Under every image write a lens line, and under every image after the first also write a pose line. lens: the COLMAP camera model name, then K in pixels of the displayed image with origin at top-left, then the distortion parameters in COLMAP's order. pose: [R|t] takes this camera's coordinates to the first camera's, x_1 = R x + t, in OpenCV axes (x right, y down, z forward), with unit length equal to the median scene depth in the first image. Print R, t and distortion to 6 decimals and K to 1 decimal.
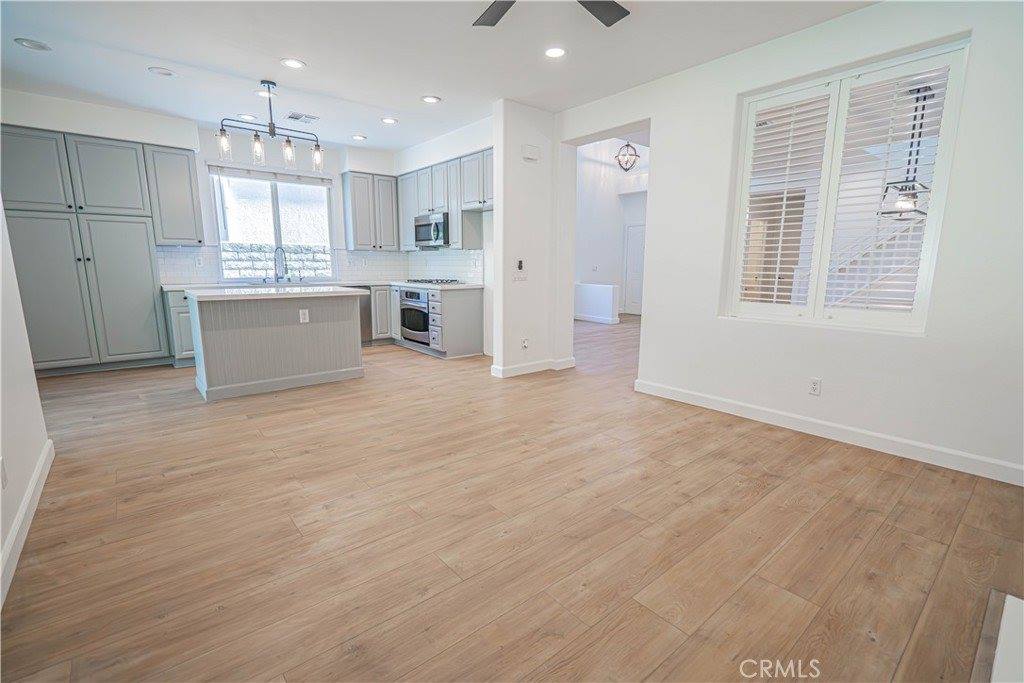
lens RADIAL K [[464.8, 0, 518.9], [0, 464.8, 346.7], [0, 0, 1]] dist [-0.001836, 0.000811]
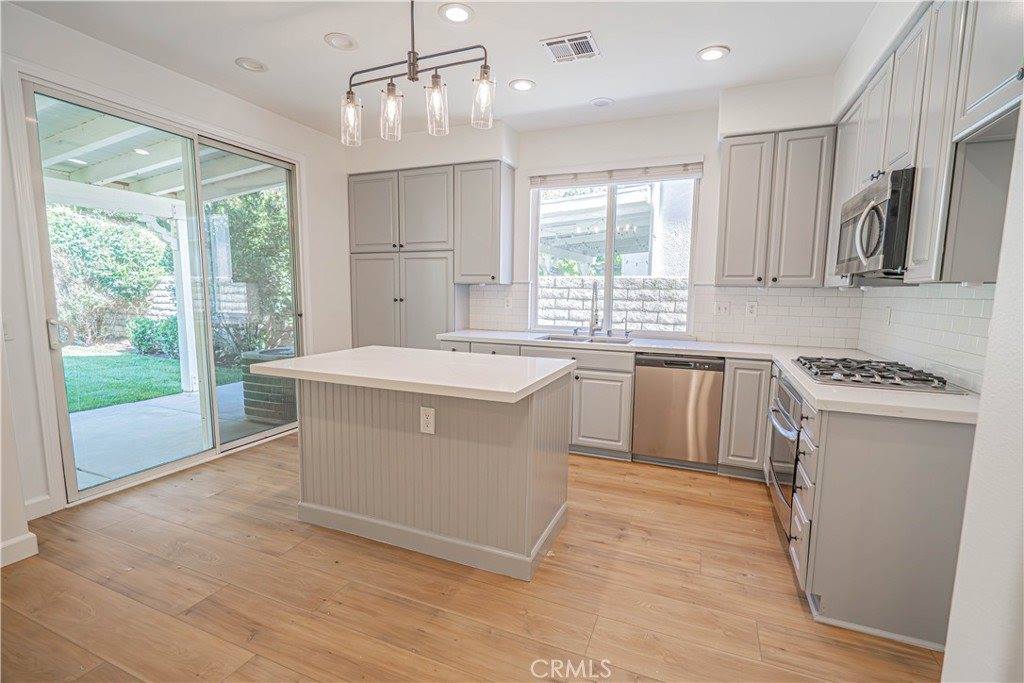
lens RADIAL K [[464.8, 0, 518.9], [0, 464.8, 346.7], [0, 0, 1]] dist [-0.001836, 0.000811]
pose [[0.467145, 0.105618, -0.877850, 0.018046], [-0.166043, 0.985655, 0.030229, -0.188182], [0.868450, 0.131640, 0.477981, 0.888279]]
